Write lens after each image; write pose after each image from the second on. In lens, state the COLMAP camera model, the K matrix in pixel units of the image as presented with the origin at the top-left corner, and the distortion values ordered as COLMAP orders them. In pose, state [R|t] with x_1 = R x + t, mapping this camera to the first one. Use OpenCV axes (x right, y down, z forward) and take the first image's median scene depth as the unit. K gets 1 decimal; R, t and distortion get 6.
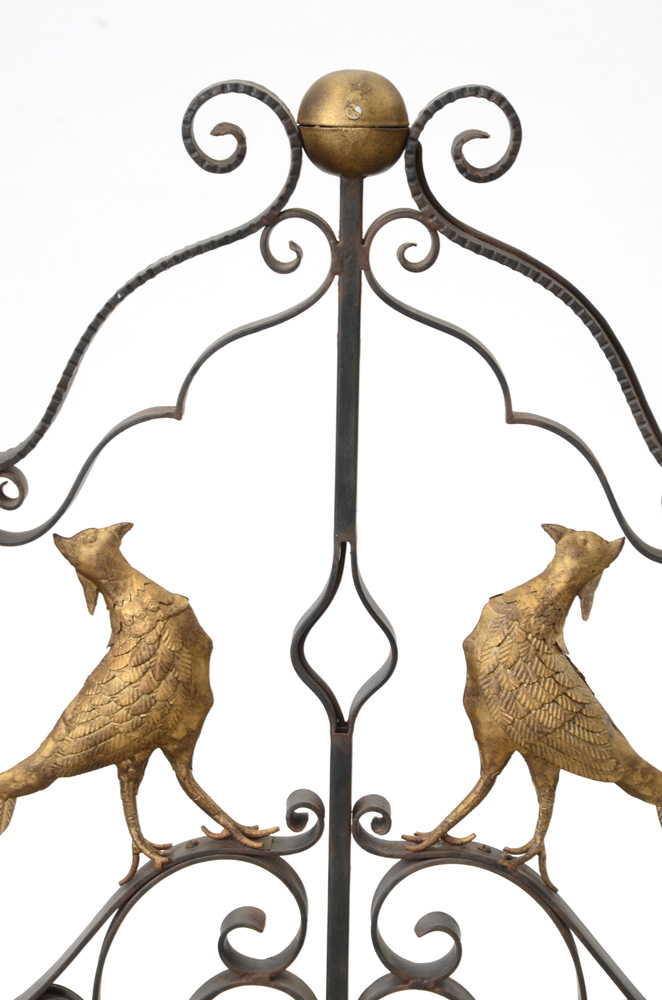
lens RADIAL K [[2658.2, 0, 337.3], [0, 2658.2, 507.4], [0, 0, 1]] dist [0.648544, 0.000000]
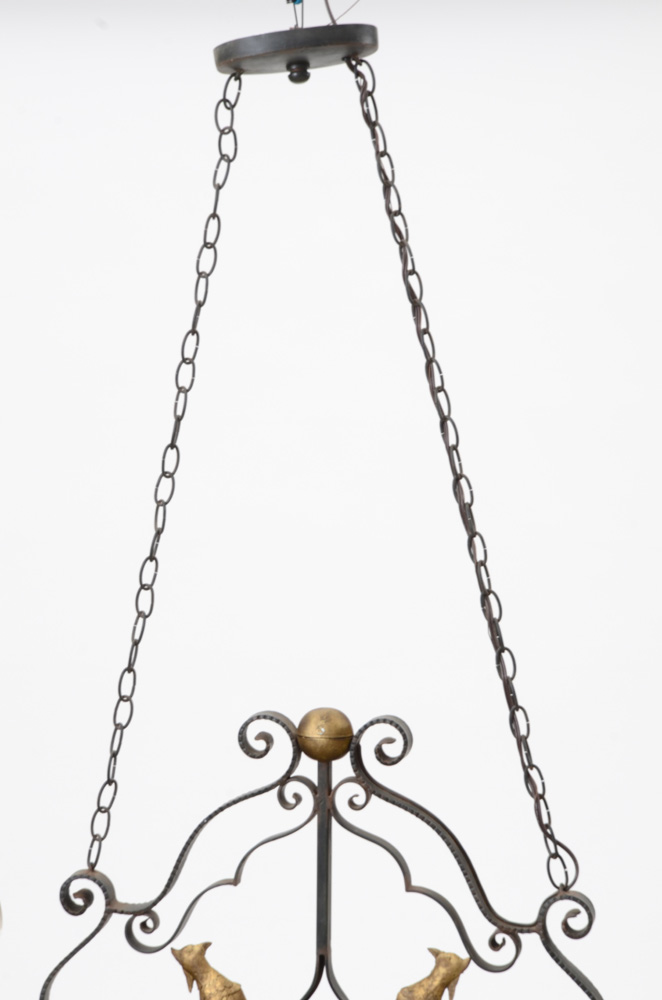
lens RADIAL K [[4043.5, 0, 341.2], [0, 4043.5, 523.1], [0, 0, 1]] dist [1.454524, 0.000000]
pose [[0.985077, 0.006864, -0.171980, 0.512865], [-0.024331, 0.994724, -0.099664, -0.001465], [0.170388, 0.102361, 0.980046, -1.864472]]
